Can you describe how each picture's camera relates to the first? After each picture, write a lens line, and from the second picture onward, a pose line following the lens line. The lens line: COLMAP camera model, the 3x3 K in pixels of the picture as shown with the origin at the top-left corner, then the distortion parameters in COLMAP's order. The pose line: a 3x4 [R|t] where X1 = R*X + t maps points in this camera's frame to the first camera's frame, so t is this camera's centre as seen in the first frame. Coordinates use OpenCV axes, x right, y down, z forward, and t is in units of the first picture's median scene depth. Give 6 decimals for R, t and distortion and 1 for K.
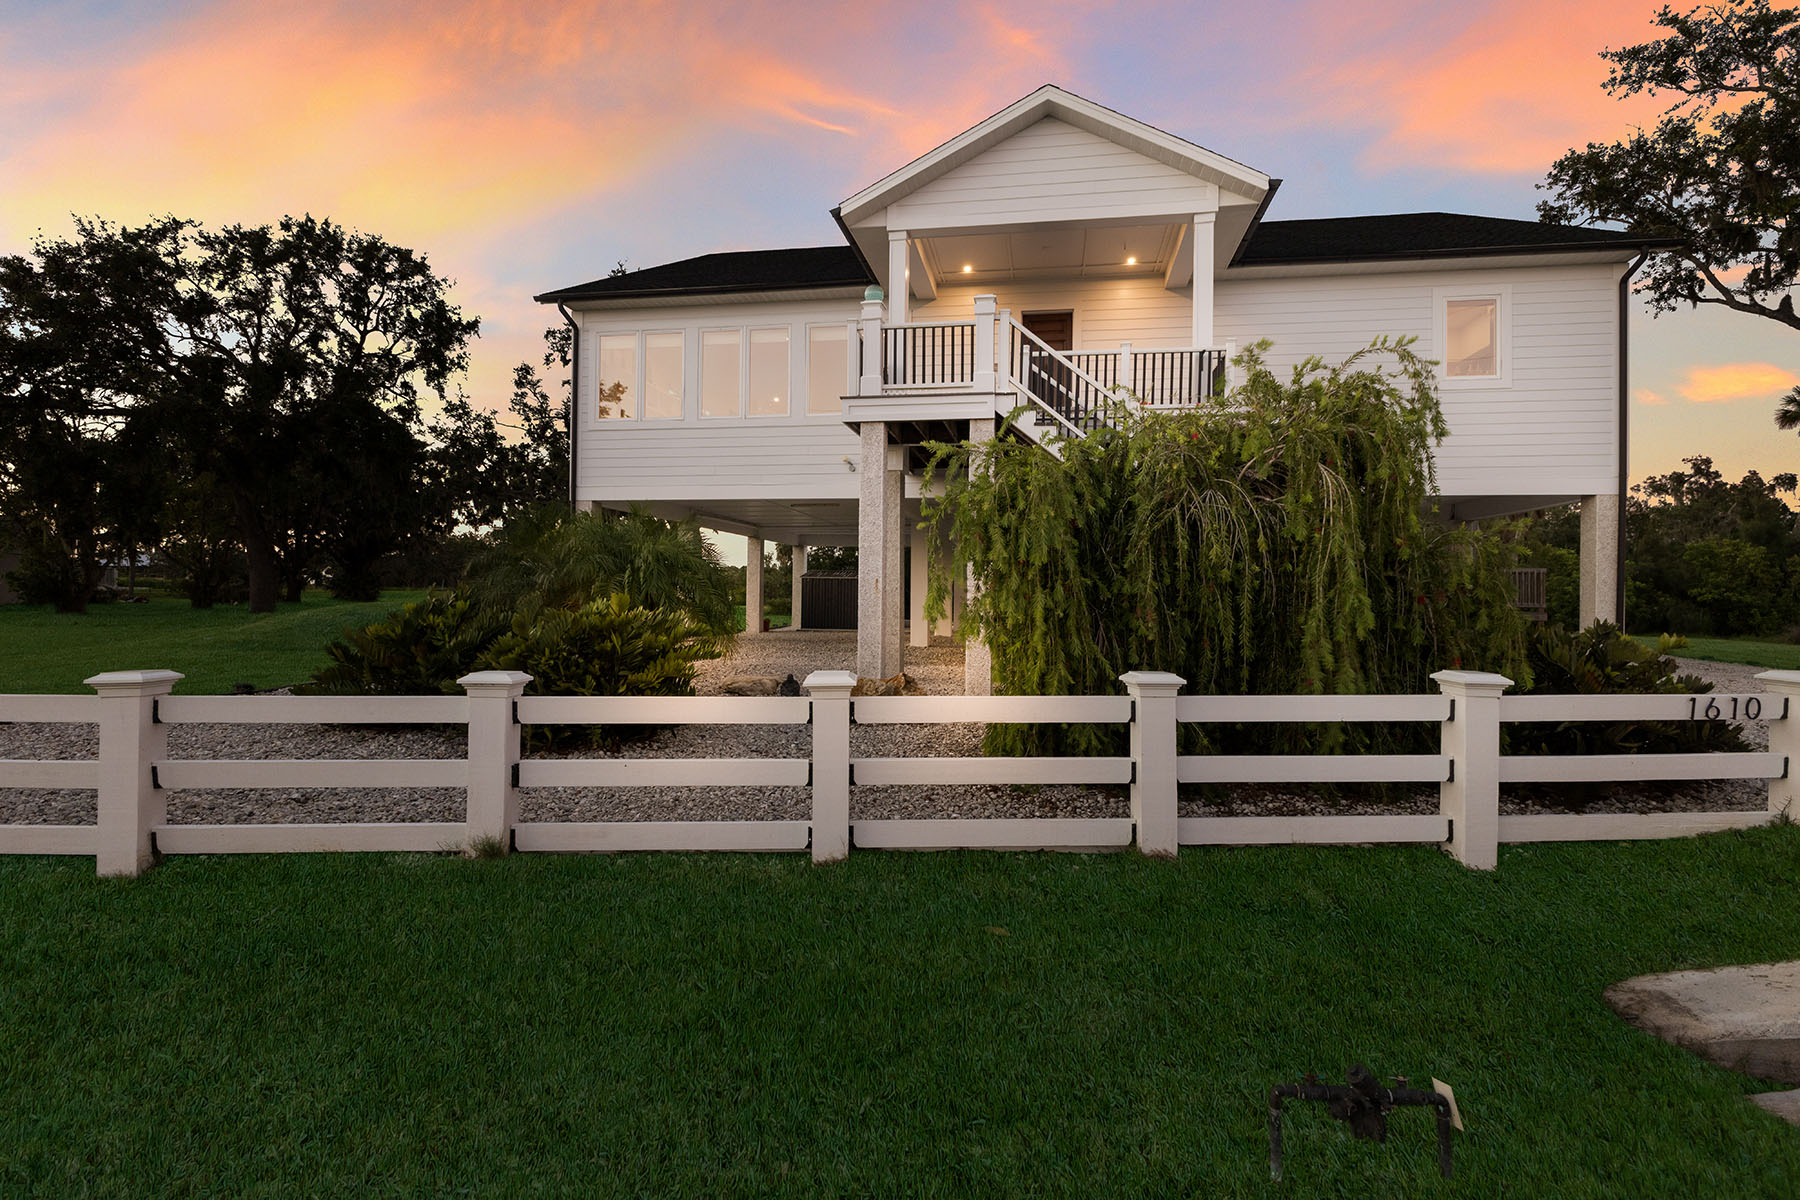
lens RADIAL K [[838.7, 0, 899.9], [0, 838.7, 602.4], [0, 0, 1]] dist [-0.010609, -0.000108]
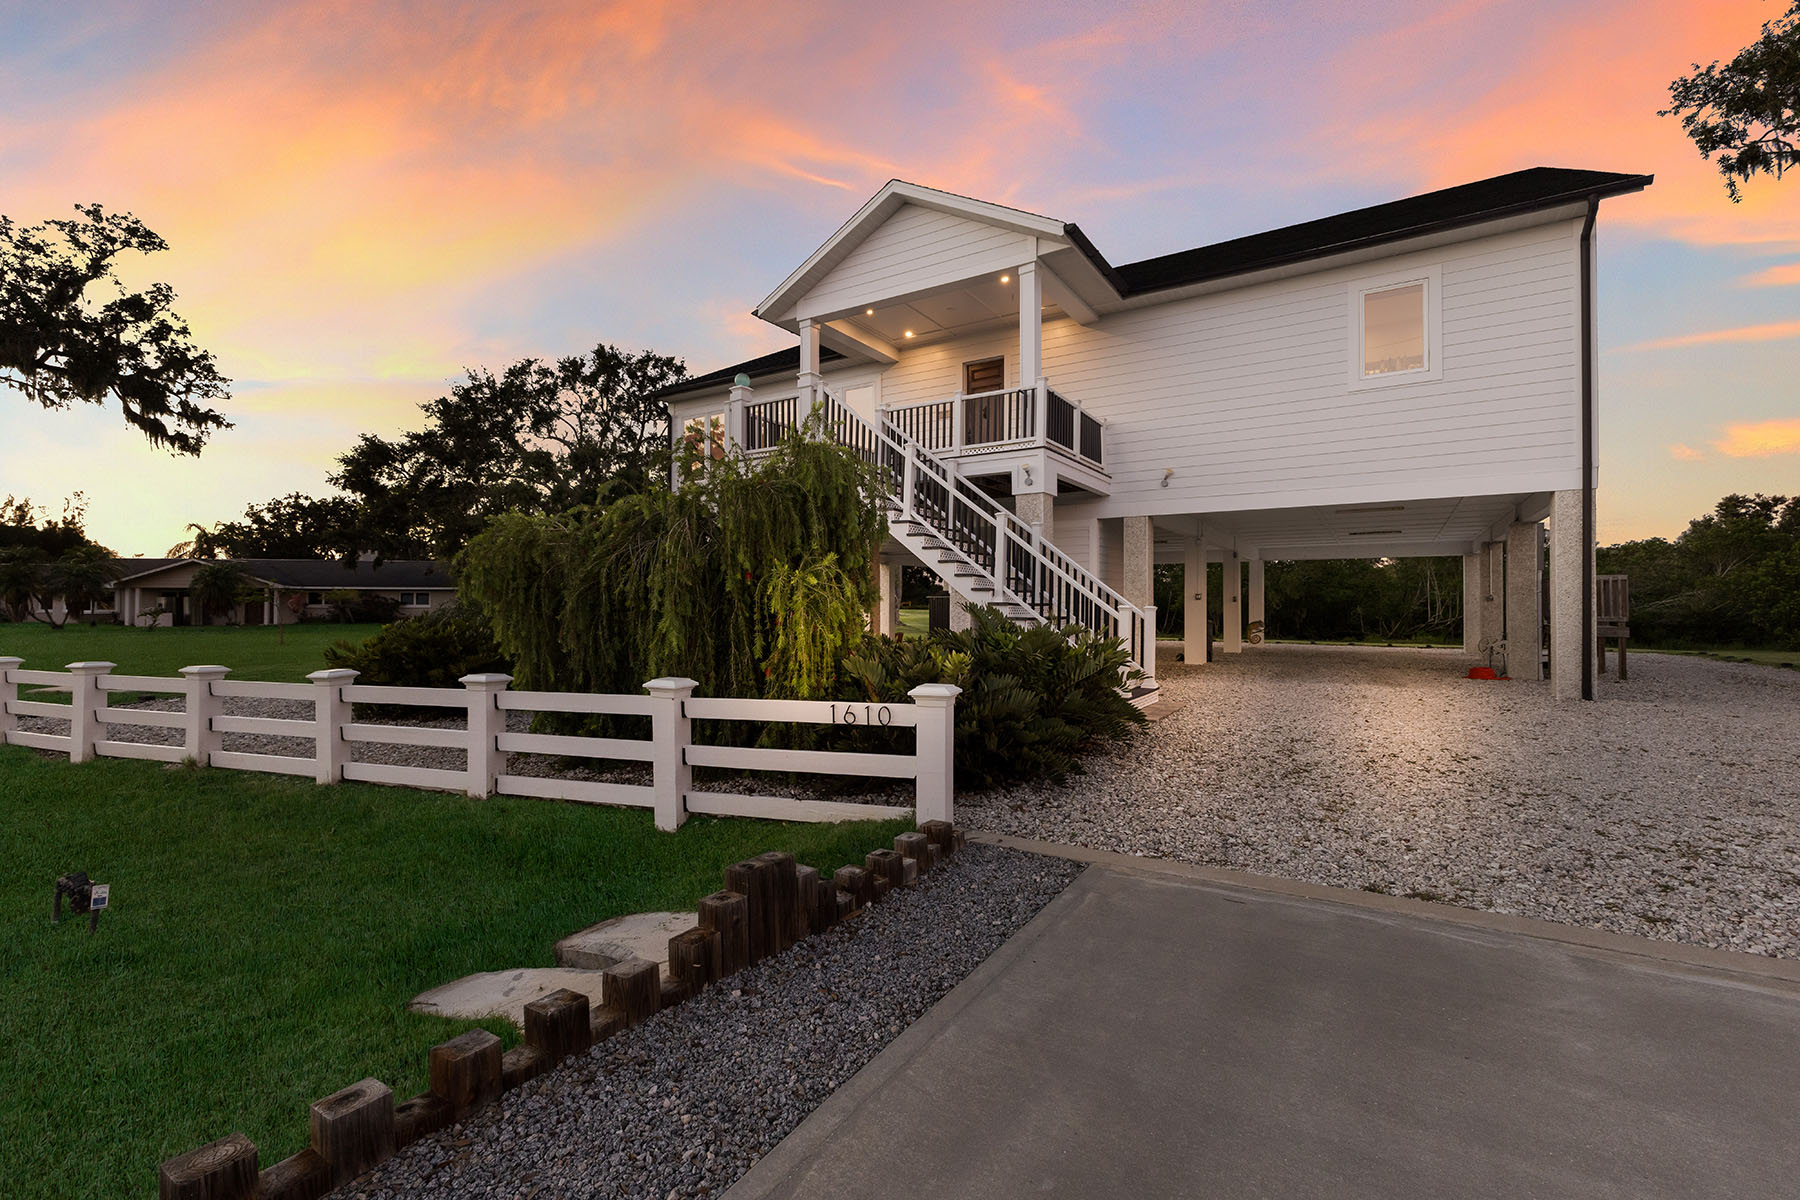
lens RADIAL K [[790.5, 0, 899.3], [0, 790.5, 597.3], [0, 0, 1]] dist [-0.007742, -0.000174]
pose [[0.922043, -0.020119, -0.386565, 0.598773], [0.008107, 0.999433, -0.032678, 0.000178], [0.387003, 0.026997, 0.921683, 0.000185]]
